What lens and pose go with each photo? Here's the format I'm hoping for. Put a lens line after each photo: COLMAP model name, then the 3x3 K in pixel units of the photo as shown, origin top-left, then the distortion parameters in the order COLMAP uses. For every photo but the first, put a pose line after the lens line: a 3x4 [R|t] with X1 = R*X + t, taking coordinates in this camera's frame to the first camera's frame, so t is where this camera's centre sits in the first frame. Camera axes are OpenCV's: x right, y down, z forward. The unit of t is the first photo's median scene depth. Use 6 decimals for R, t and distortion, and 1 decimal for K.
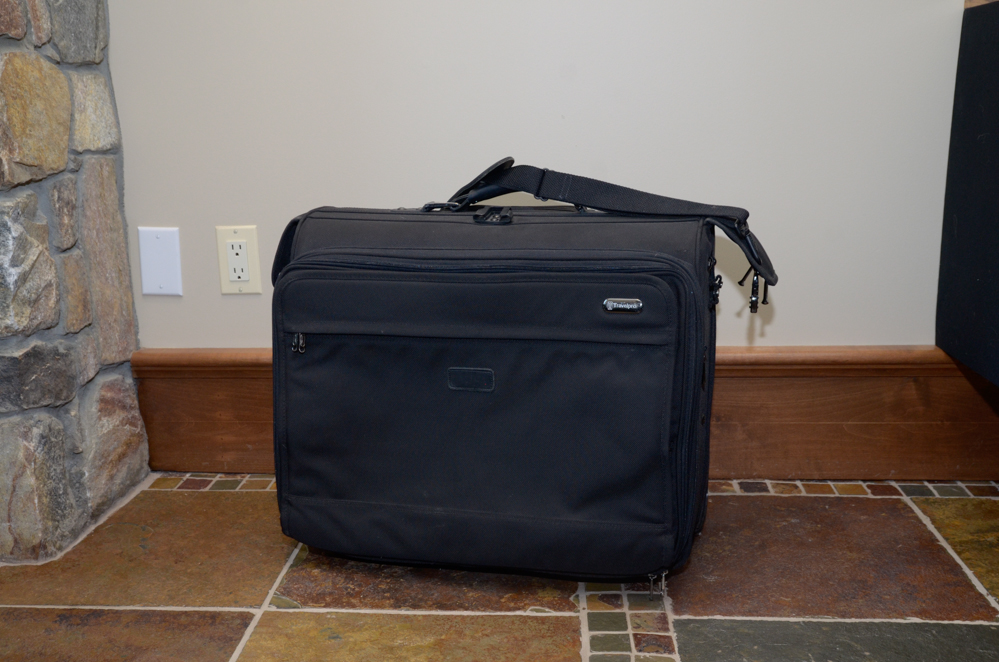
lens RADIAL K [[1065.3, 0, 478.0], [0, 1065.3, 354.0], [0, 0, 1]] dist [0.028486, 0.000000]
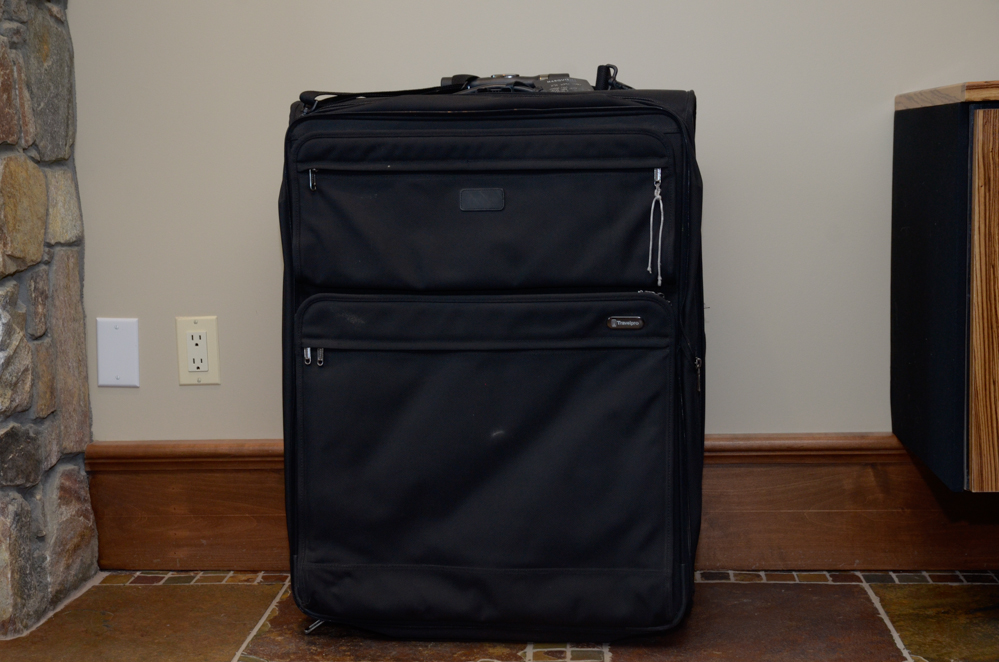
lens RADIAL K [[1681.0, 0, 472.5], [0, 1681.0, 356.4], [0, 0, 1]] dist [0.164819, 0.000000]
pose [[0.999997, -0.002196, 0.000786, 0.032587], [0.002270, 0.993659, -0.112417, 0.100270], [-0.000534, 0.112418, 0.993661, -0.596206]]
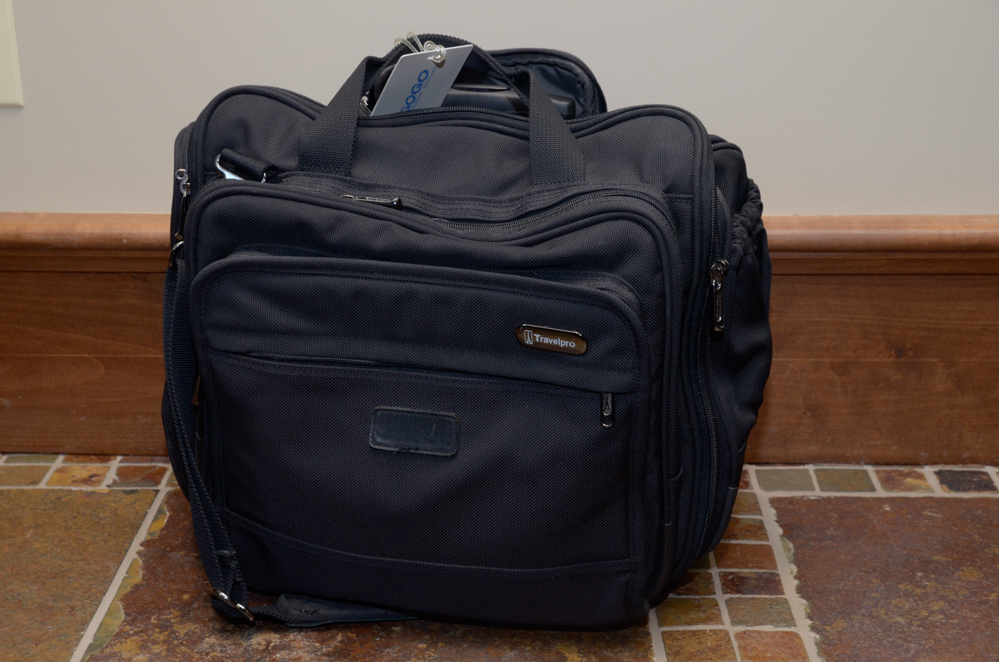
lens RADIAL K [[1704.5, 0, 470.9], [0, 1704.5, 354.2], [0, 0, 1]] dist [0.167671, 0.000000]
pose [[0.998801, 0.001213, 0.048934, -0.030608], [-0.005222, 0.996628, 0.081882, -0.007372], [-0.048670, -0.082040, 0.995440, 0.164696]]
